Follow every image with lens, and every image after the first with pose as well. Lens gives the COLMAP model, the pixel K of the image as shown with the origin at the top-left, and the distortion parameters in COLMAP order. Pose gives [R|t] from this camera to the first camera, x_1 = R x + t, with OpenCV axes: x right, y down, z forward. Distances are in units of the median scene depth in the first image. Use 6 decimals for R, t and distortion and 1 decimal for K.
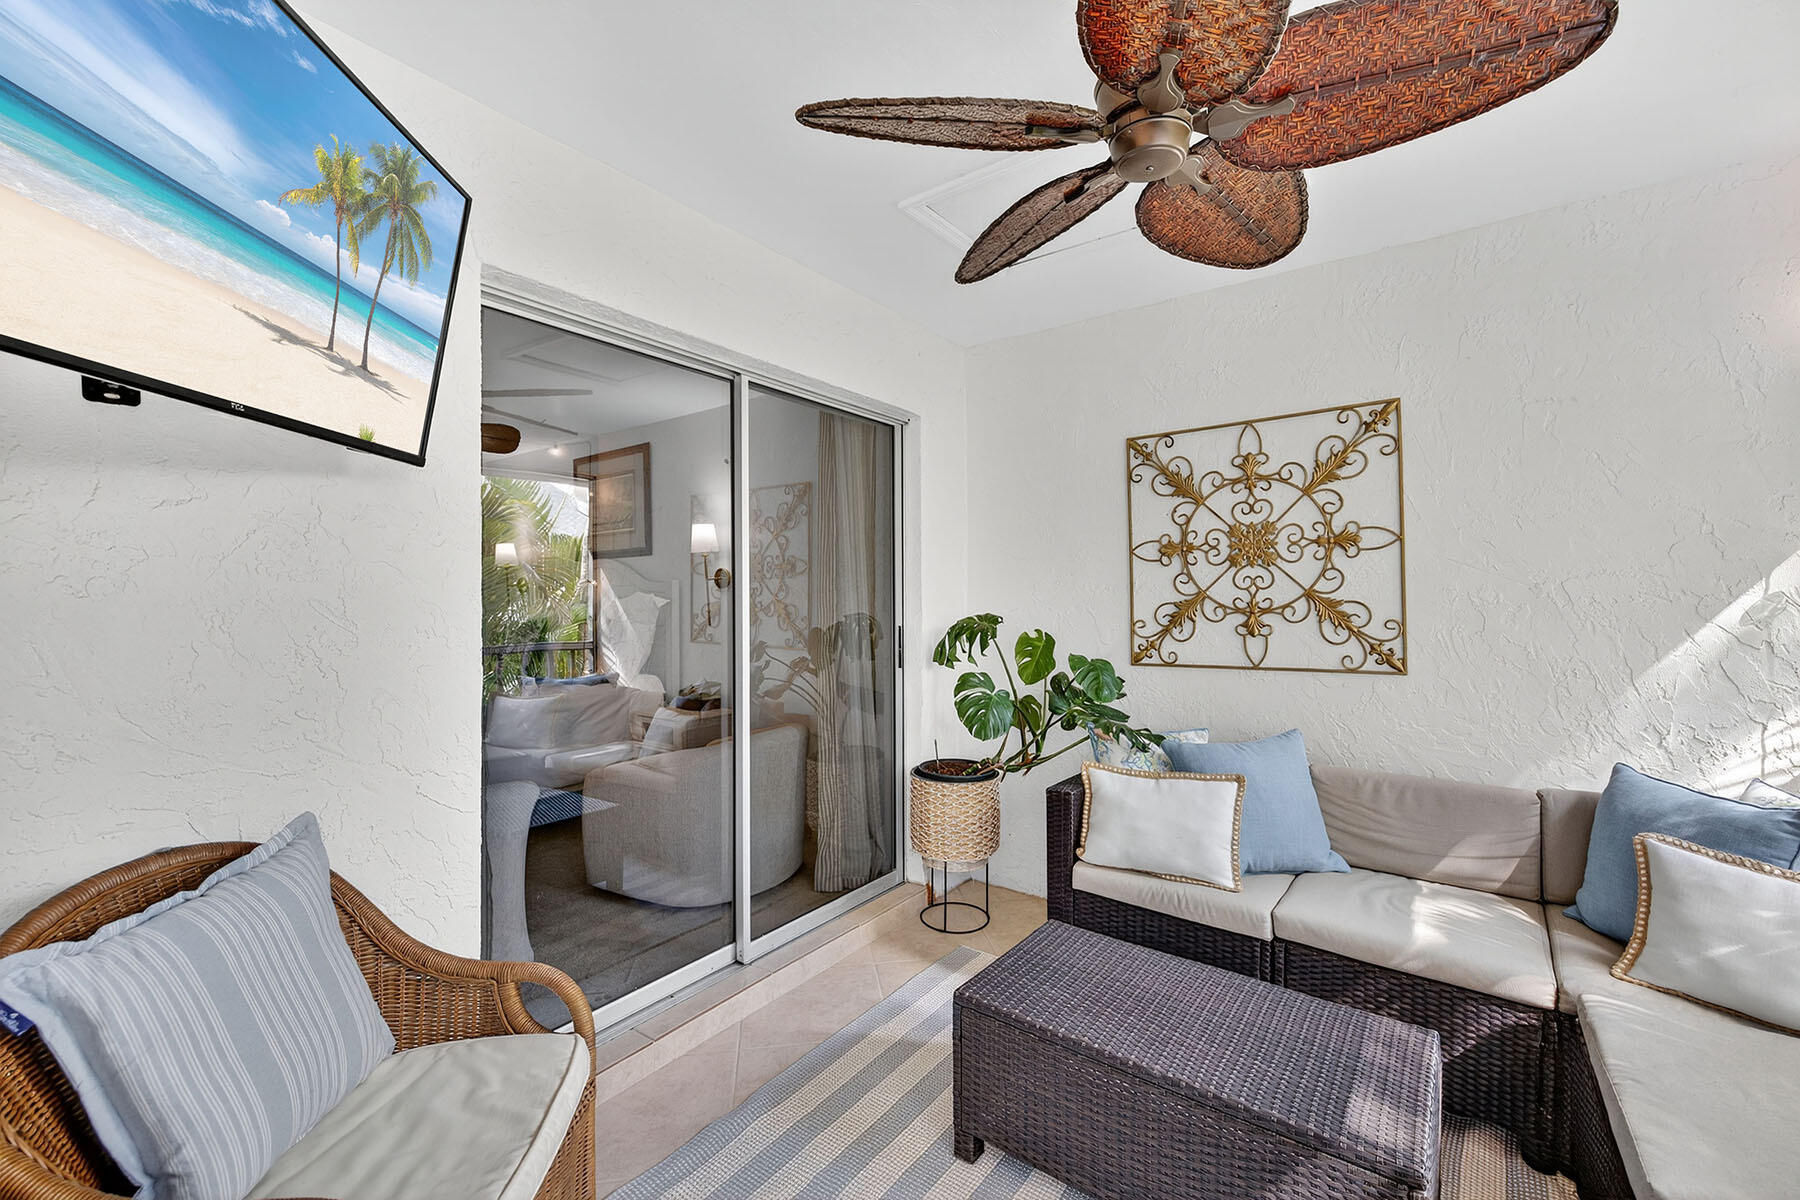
lens RADIAL K [[831.1, 0, 894.6], [0, 831.1, 594.7], [0, 0, 1]] dist [0.000324, 0.000538]
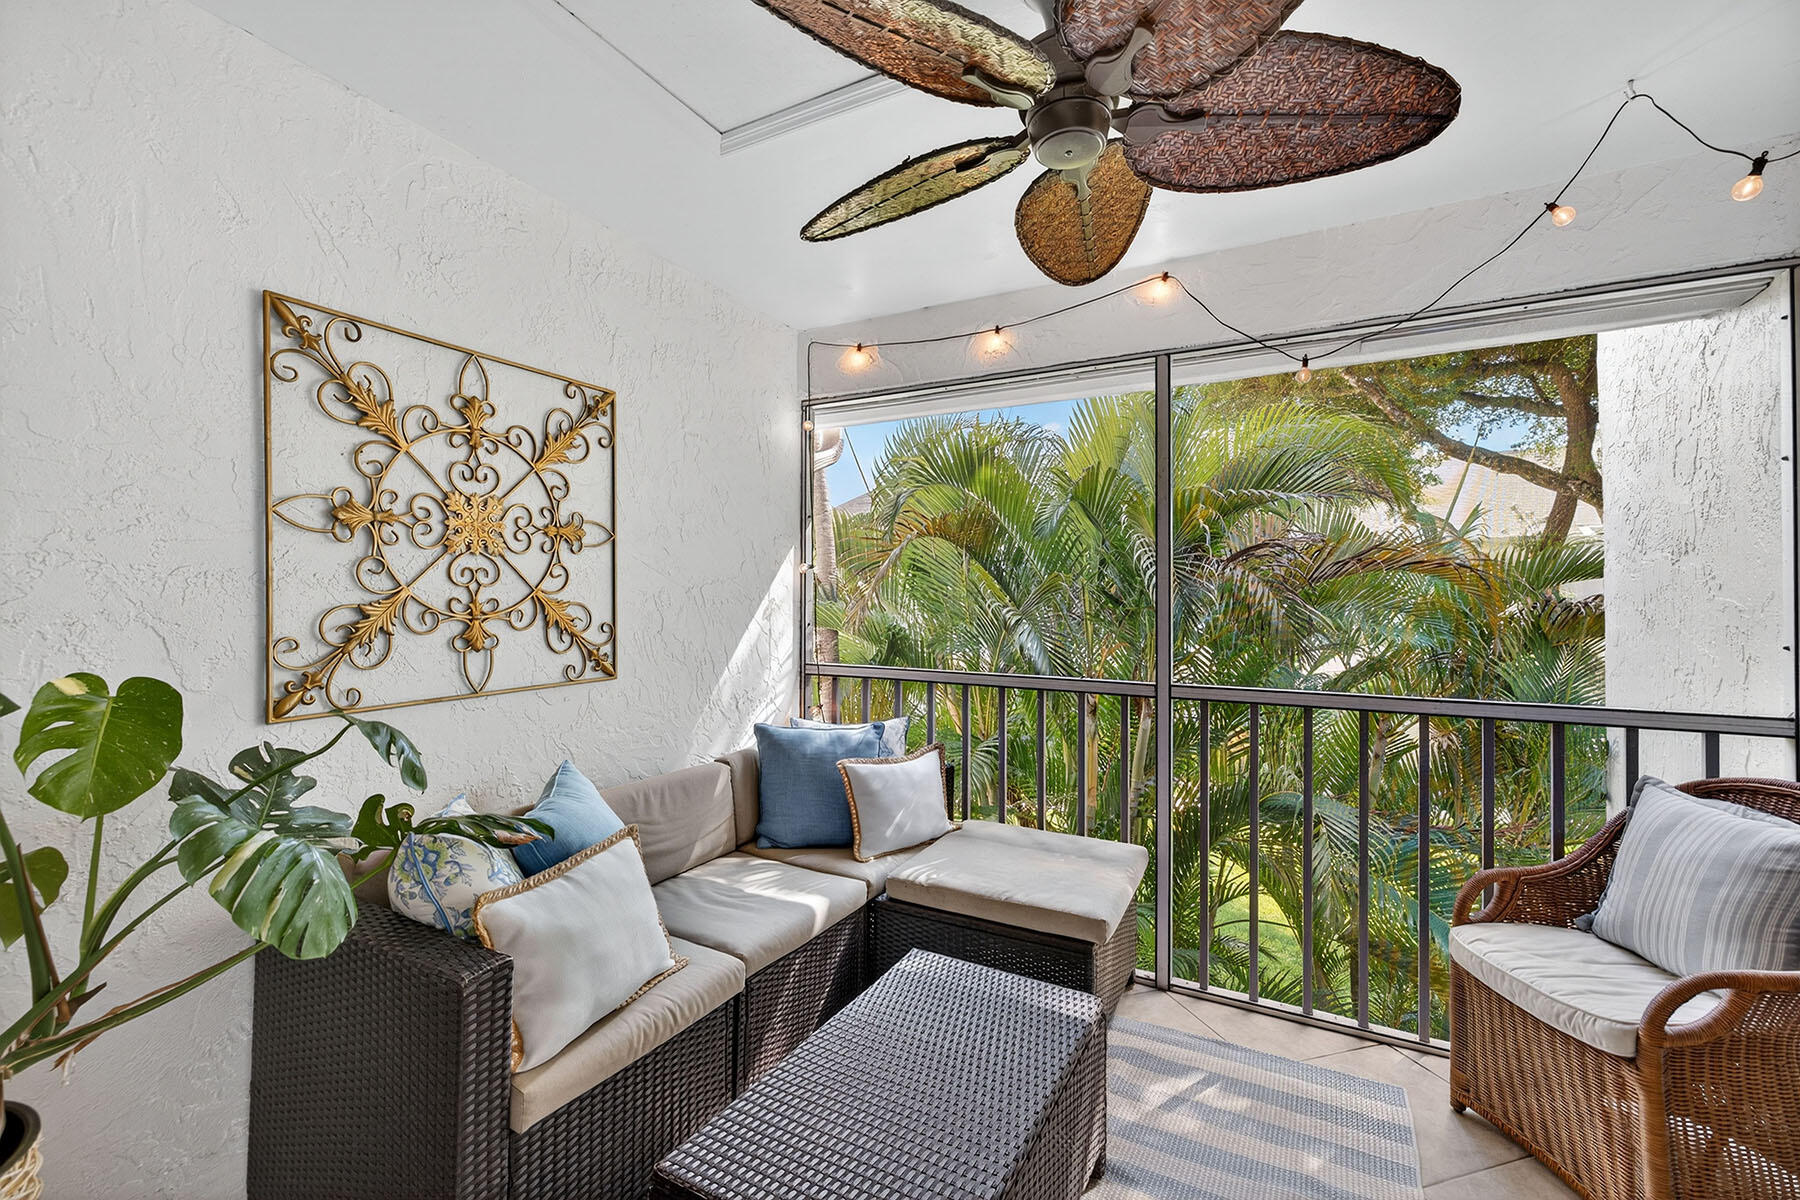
lens RADIAL K [[735.3, 0, 893.1], [0, 735.3, 600.3], [0, 0, 1]] dist [-0.000258, 0.000044]
pose [[-0.154561, 0.005702, 0.987967, -0.254888], [-0.004698, 0.999968, -0.006506, 0.008107], [-0.987972, -0.005648, -0.154530, 0.738379]]
